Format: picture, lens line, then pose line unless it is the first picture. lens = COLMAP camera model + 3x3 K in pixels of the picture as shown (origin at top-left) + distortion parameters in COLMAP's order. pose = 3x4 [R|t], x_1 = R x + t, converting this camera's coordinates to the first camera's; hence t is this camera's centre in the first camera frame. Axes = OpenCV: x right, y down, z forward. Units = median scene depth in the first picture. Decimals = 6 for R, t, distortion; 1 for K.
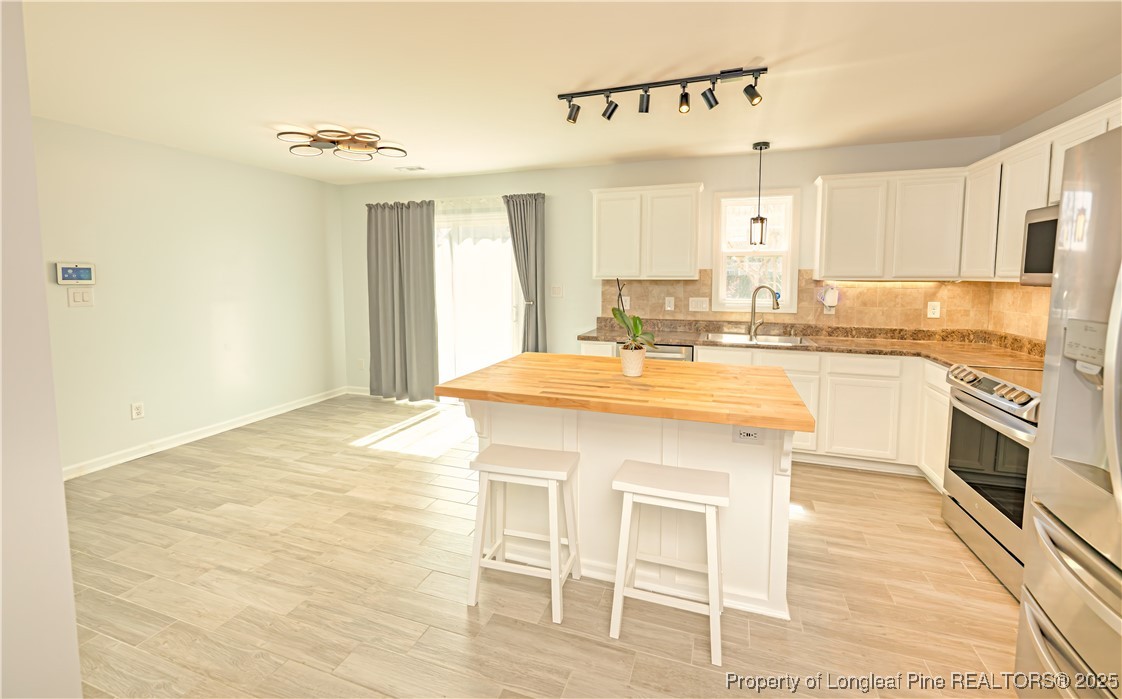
lens RADIAL K [[469.4, 0, 574.5], [0, 469.4, 319.6], [0, 0, 1]] dist [-0.002129, 0.000871]
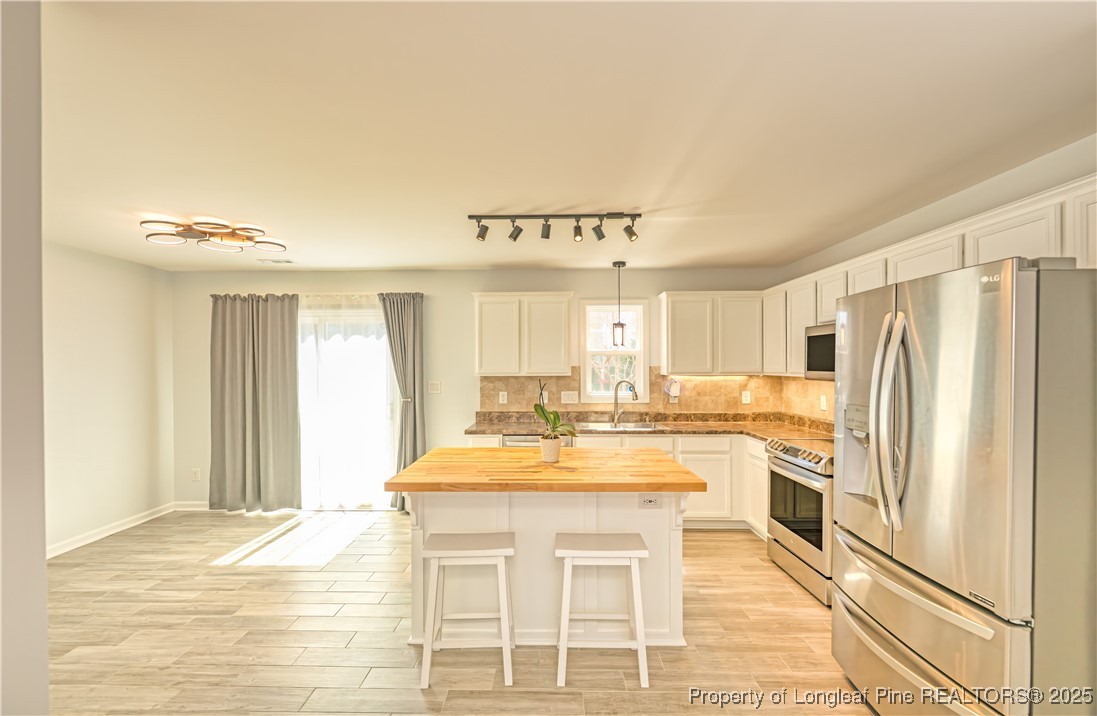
lens RADIAL K [[480.1, 0, 552.7], [0, 480.1, 379.6], [0, 0, 1]] dist [0.001299, 0.000260]
pose [[0.950647, -0.012488, 0.310022, -0.158228], [0.033264, 0.997533, -0.061819, -0.006236], [-0.308485, 0.069080, 0.948717, -0.098316]]
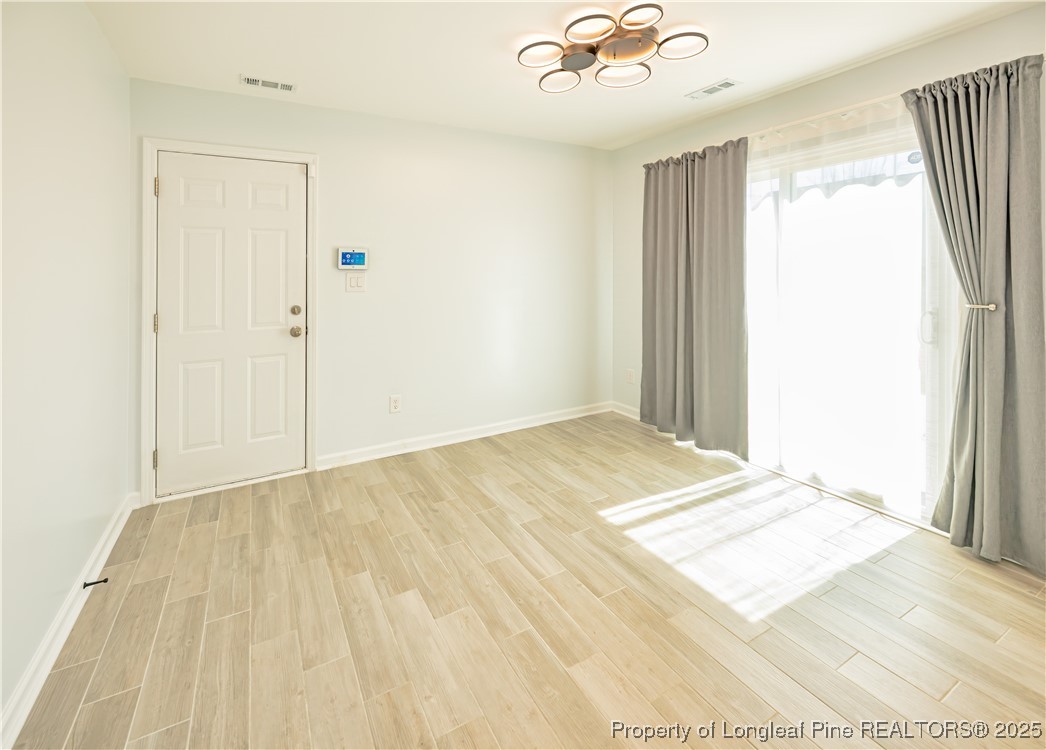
lens RADIAL K [[442.1, 0, 480.8], [0, 442.1, 276.3], [0, 0, 1]] dist [-0.010740, 0.000757]
pose [[0.708550, -0.000215, -0.705661, -0.190896], [-0.056044, 0.996824, -0.056577, -0.020624], [0.703432, 0.079635, 0.706288, 0.486747]]
